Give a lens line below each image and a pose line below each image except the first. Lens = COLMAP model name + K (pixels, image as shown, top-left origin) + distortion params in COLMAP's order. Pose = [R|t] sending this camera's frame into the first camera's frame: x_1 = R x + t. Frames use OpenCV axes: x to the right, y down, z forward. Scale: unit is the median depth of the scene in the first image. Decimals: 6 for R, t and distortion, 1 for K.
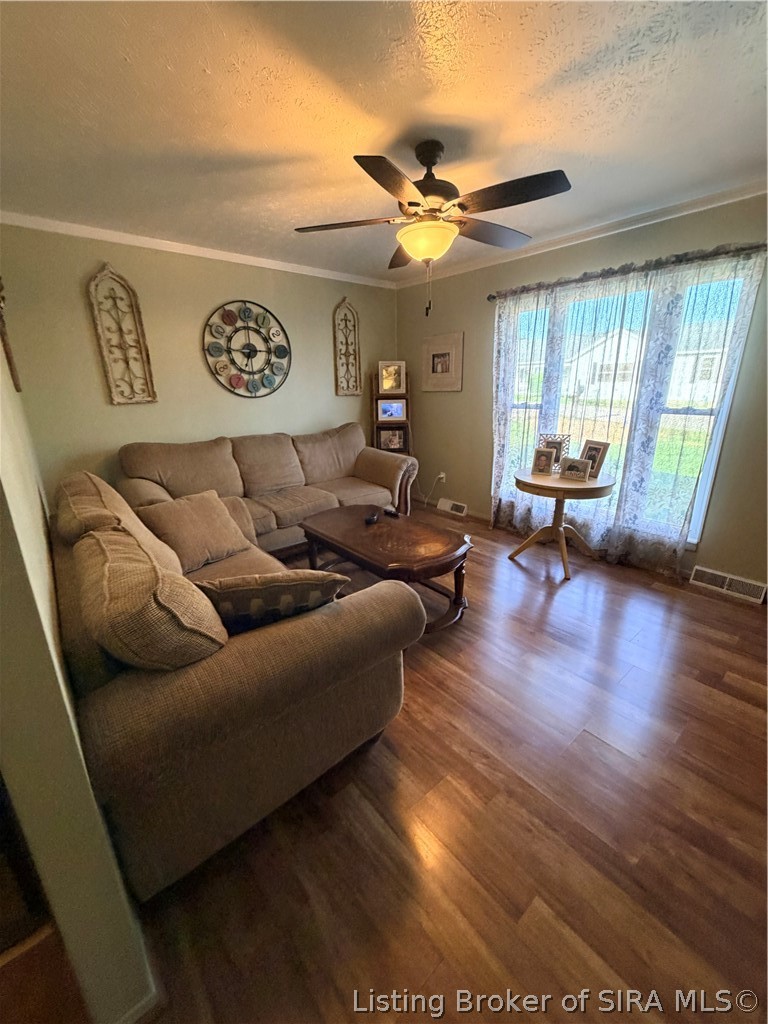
lens RADIAL K [[407.3, 0, 383.8], [0, 407.3, 509.4], [0, 0, 1]] dist [-0.001238, -0.000201]
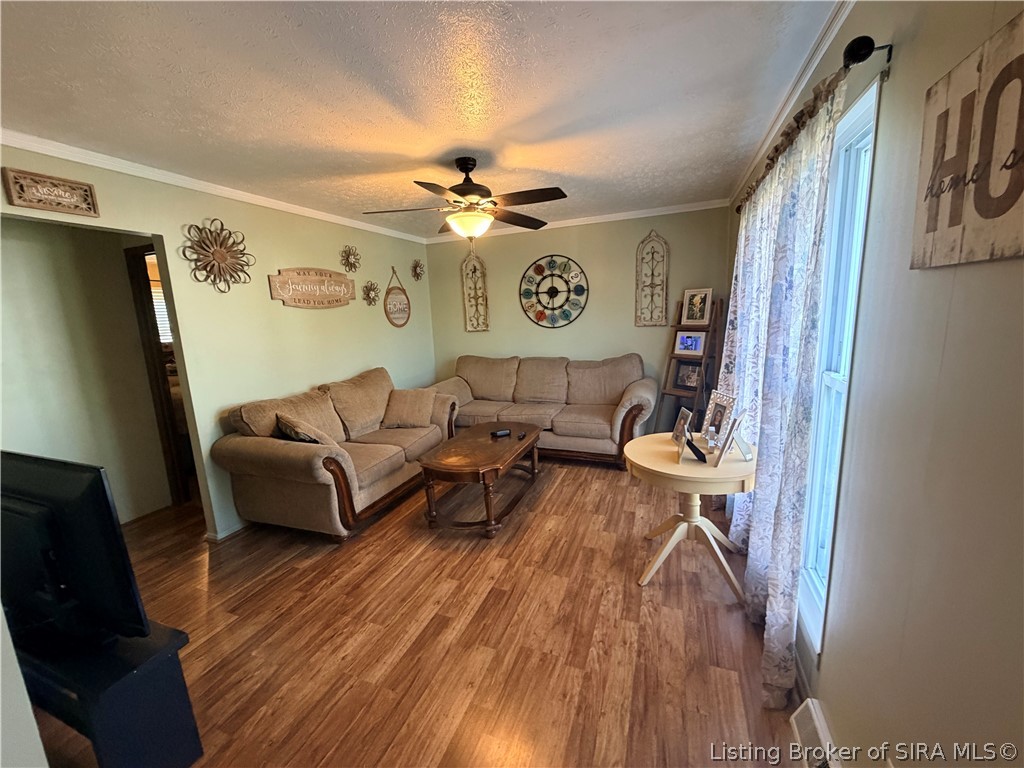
lens RADIAL K [[407.3, 0, 508.0], [0, 407.3, 384.8], [0, 0, 1]] dist [-0.001238, -0.000201]
pose [[0.474202, 0.148132, -0.867865, 0.825932], [-0.222982, 0.973812, 0.044378, -0.144945], [0.851711, 0.172474, 0.494814, 0.327513]]
